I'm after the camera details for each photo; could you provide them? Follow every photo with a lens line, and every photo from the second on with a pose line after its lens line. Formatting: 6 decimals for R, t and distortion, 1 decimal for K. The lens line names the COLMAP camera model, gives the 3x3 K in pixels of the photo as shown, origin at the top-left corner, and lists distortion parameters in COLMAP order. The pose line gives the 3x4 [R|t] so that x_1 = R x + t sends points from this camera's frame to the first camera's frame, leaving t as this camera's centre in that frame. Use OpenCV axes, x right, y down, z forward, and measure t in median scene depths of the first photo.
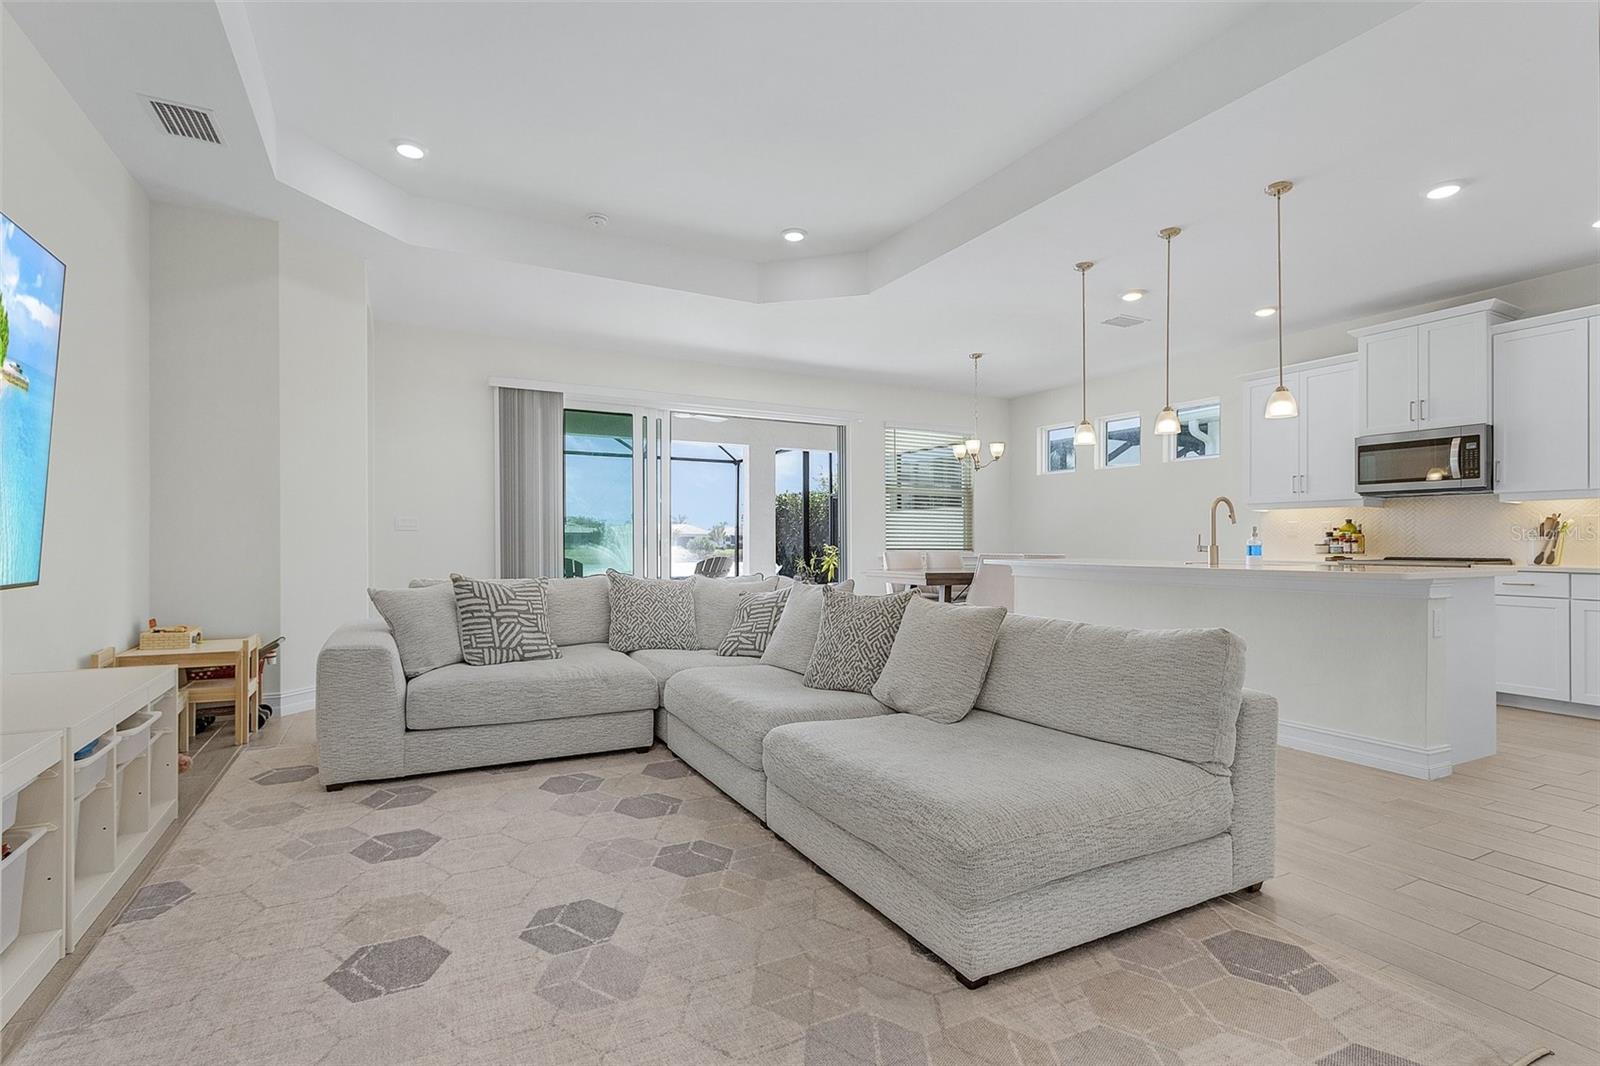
lens RADIAL K [[752.0, 0, 788.8], [0, 752.0, 531.5], [0, 0, 1]] dist [0.001744, -0.000684]
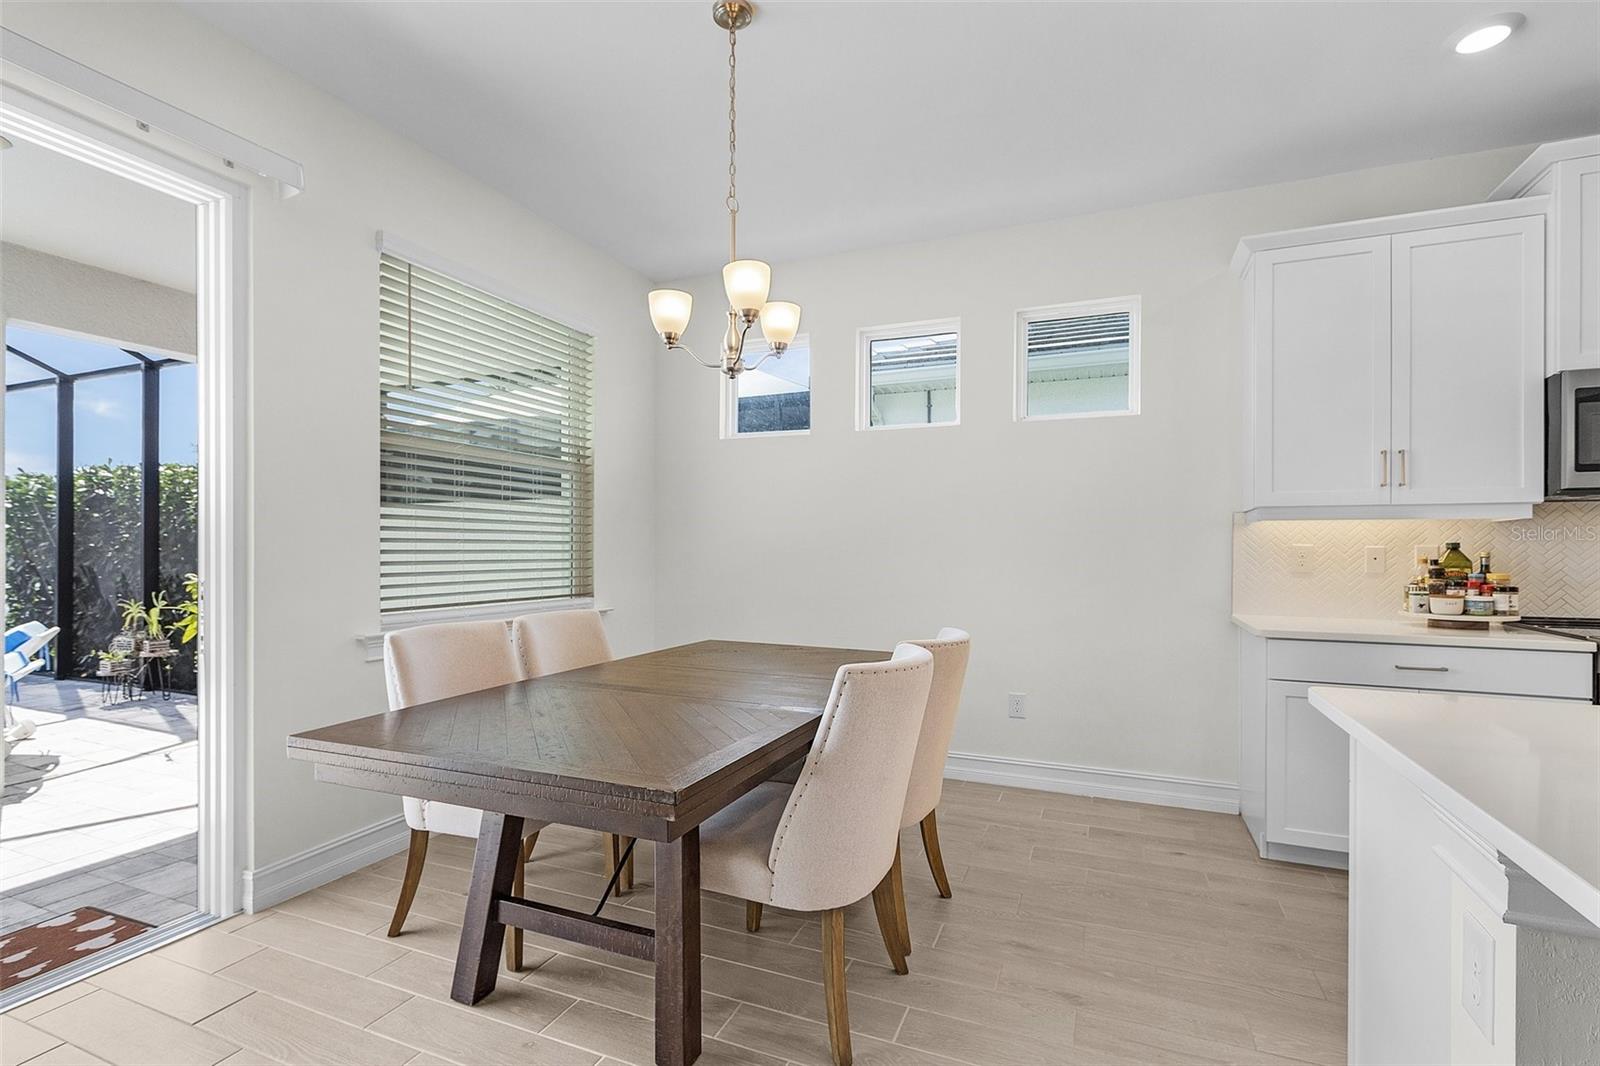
lens RADIAL K [[749.5, 0, 787.2], [0, 749.5, 540.0], [0, 0, 1]] dist [0.002828, -0.000611]
pose [[0.773330, 0.003494, 0.633994, 0.093015], [-0.007728, 0.999962, 0.003915, -0.019496], [-0.633956, -0.007927, 0.773328, 1.050037]]
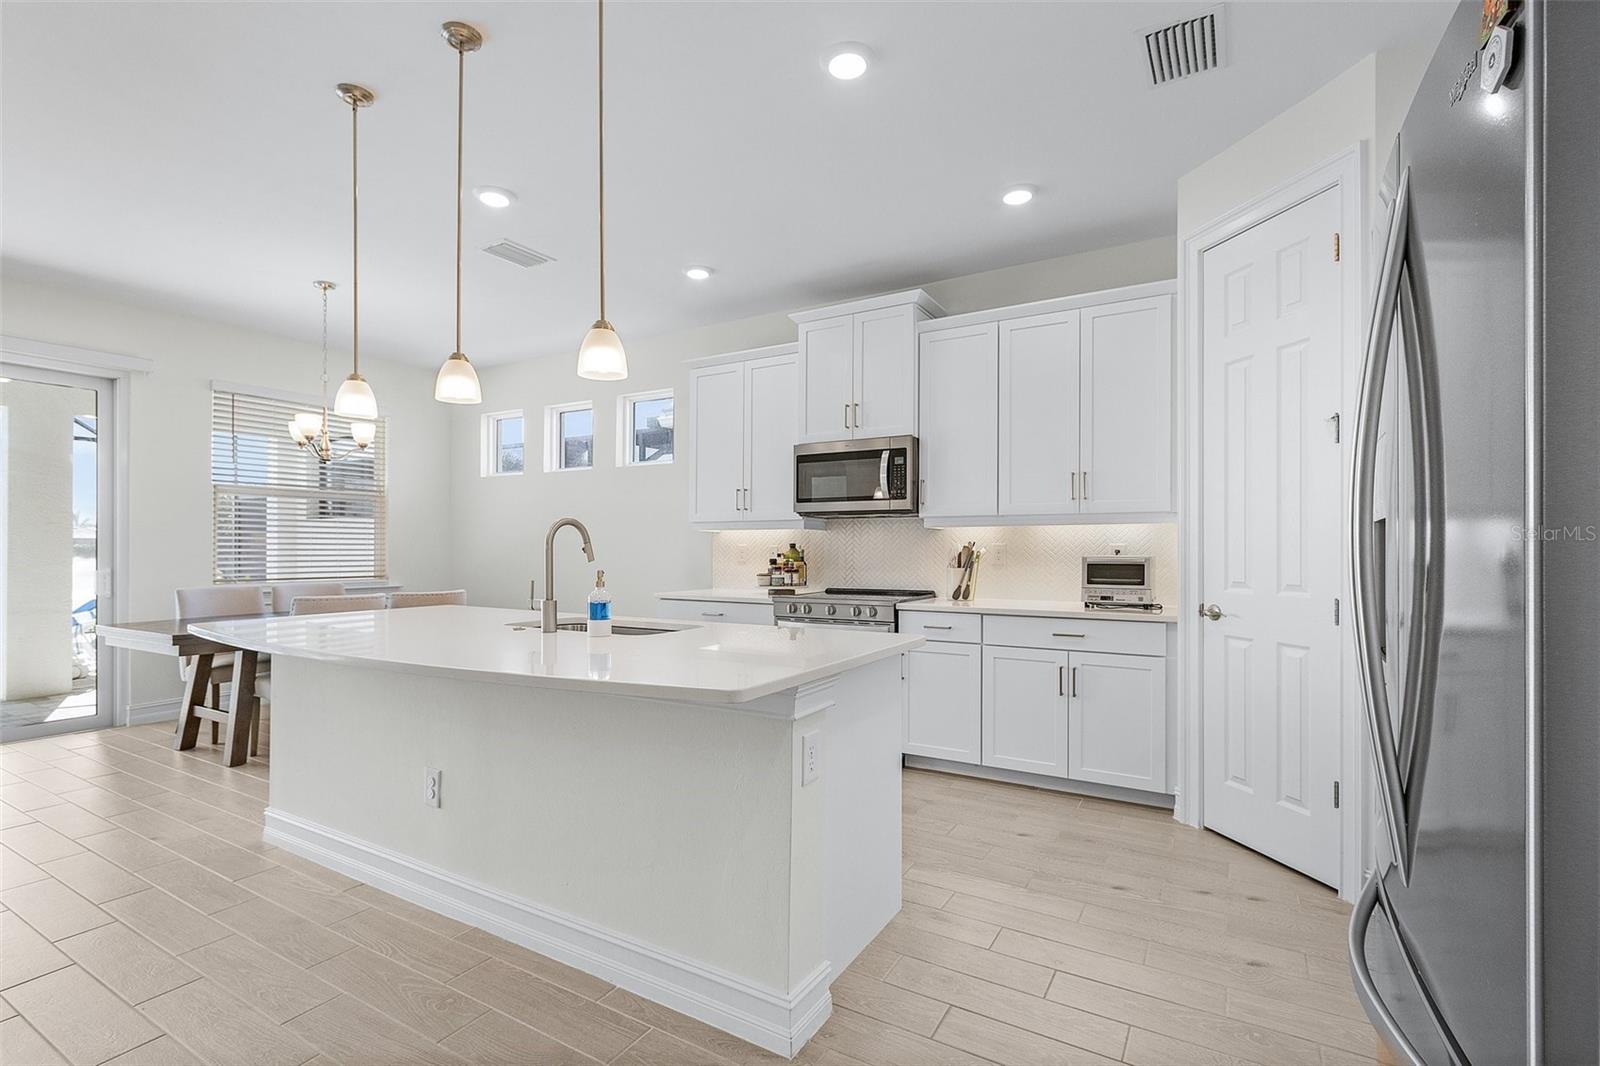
lens RADIAL K [[749.5, 0, 787.2], [0, 749.5, 540.0], [0, 0, 1]] dist [0.002828, -0.000611]
pose [[0.853370, 0.001970, 0.521302, 0.358076], [-0.004016, 0.999988, 0.002794, -0.026387], [-0.521291, -0.004478, 0.853368, 0.344070]]
